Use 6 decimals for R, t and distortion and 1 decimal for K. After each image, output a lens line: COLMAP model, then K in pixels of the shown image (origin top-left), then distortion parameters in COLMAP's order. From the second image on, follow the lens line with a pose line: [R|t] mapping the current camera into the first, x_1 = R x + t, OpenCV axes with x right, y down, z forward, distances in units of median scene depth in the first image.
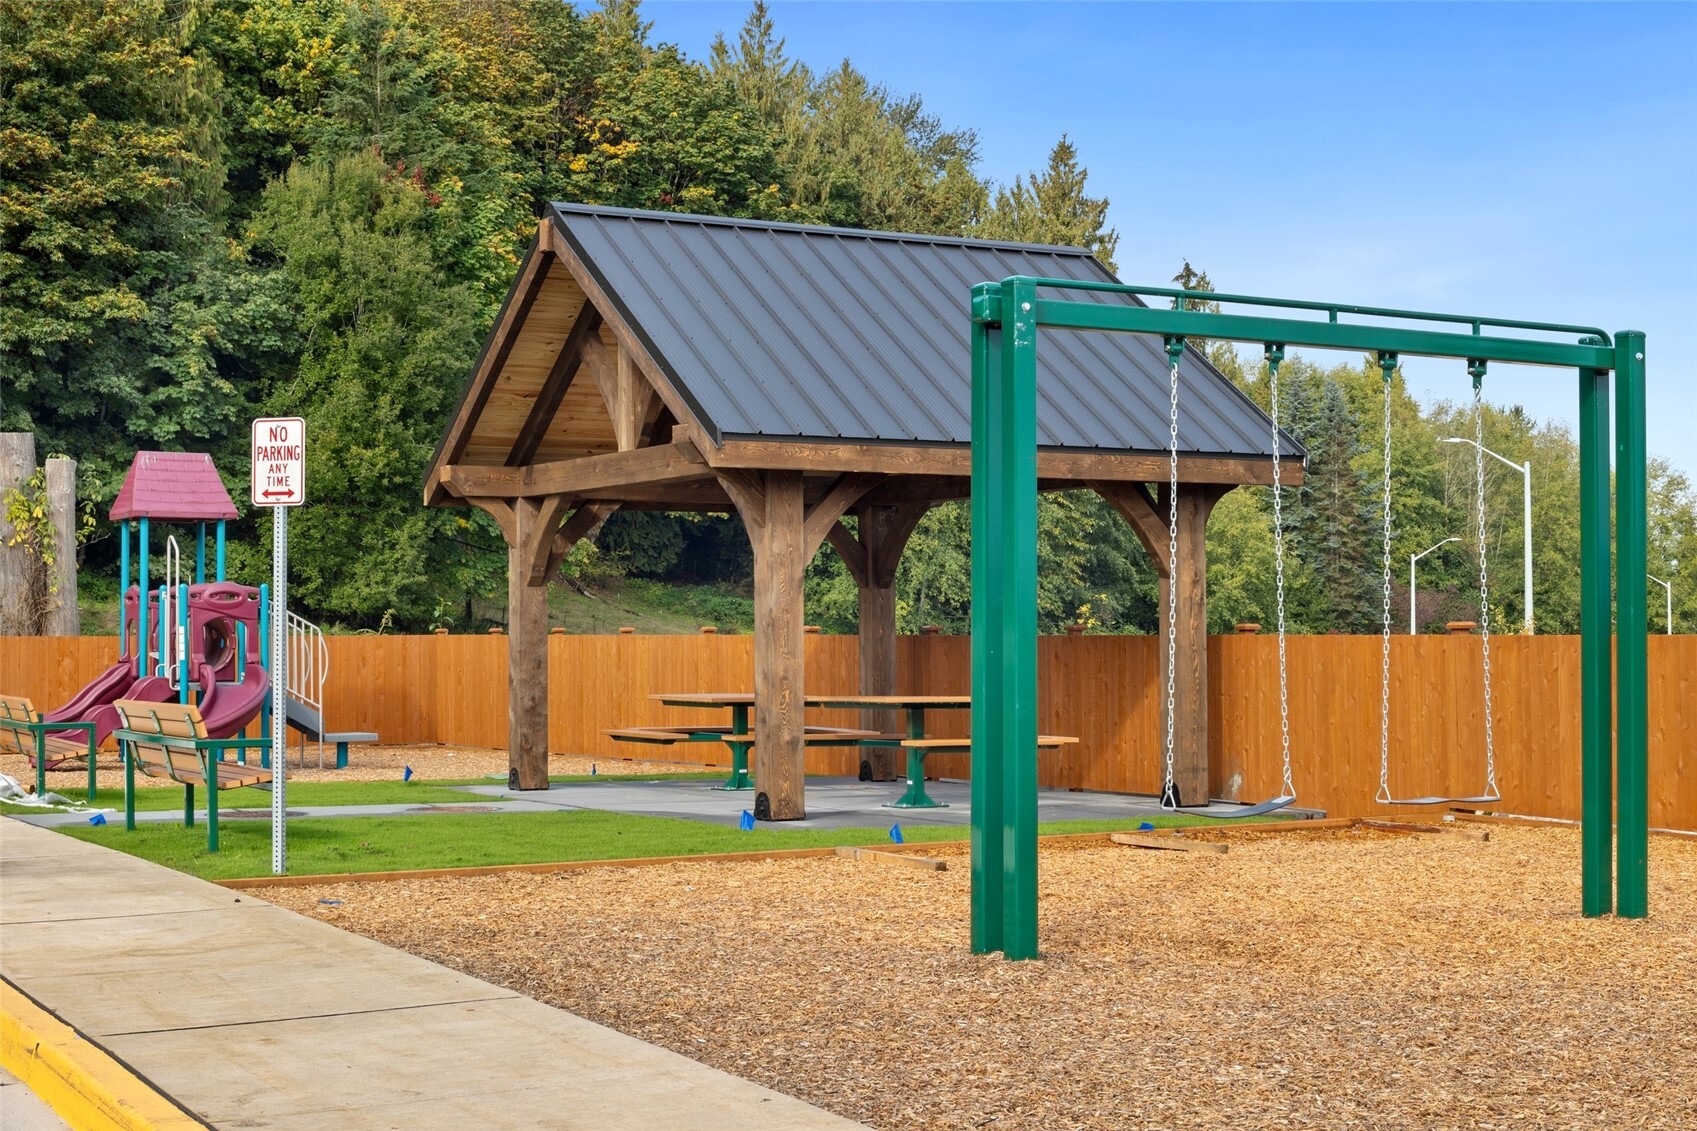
lens RADIAL K [[2504.2, 0, 848.5], [0, 2504.2, 565.5], [0, 0, 1]] dist [-0.058671, -0.113289]
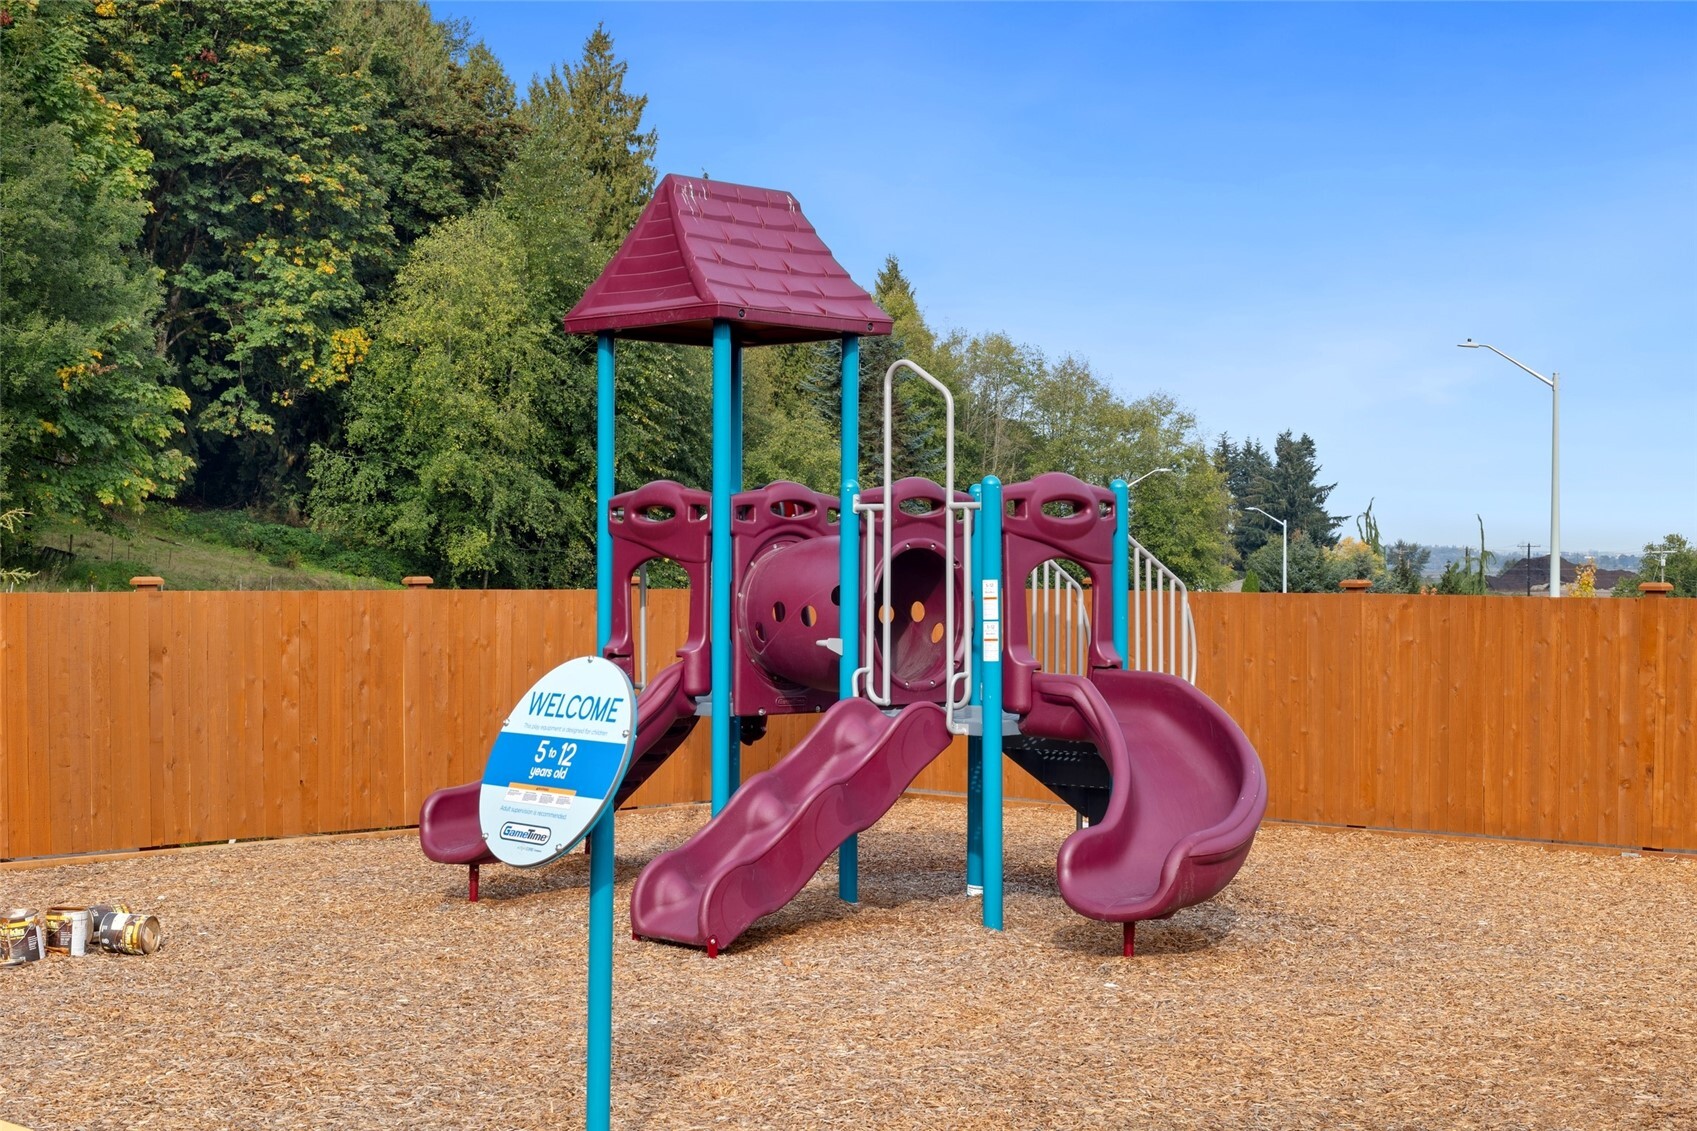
lens RADIAL K [[2486.2, 0, 850.8], [0, 2486.2, 608.4], [0, 0, 1]] dist [-0.022728, -0.146703]
pose [[0.966239, 0.003431, 0.257626, -0.079506], [-0.014841, 0.998992, 0.042356, 0.002471], [-0.257221, -0.044749, 0.965316, 0.123733]]
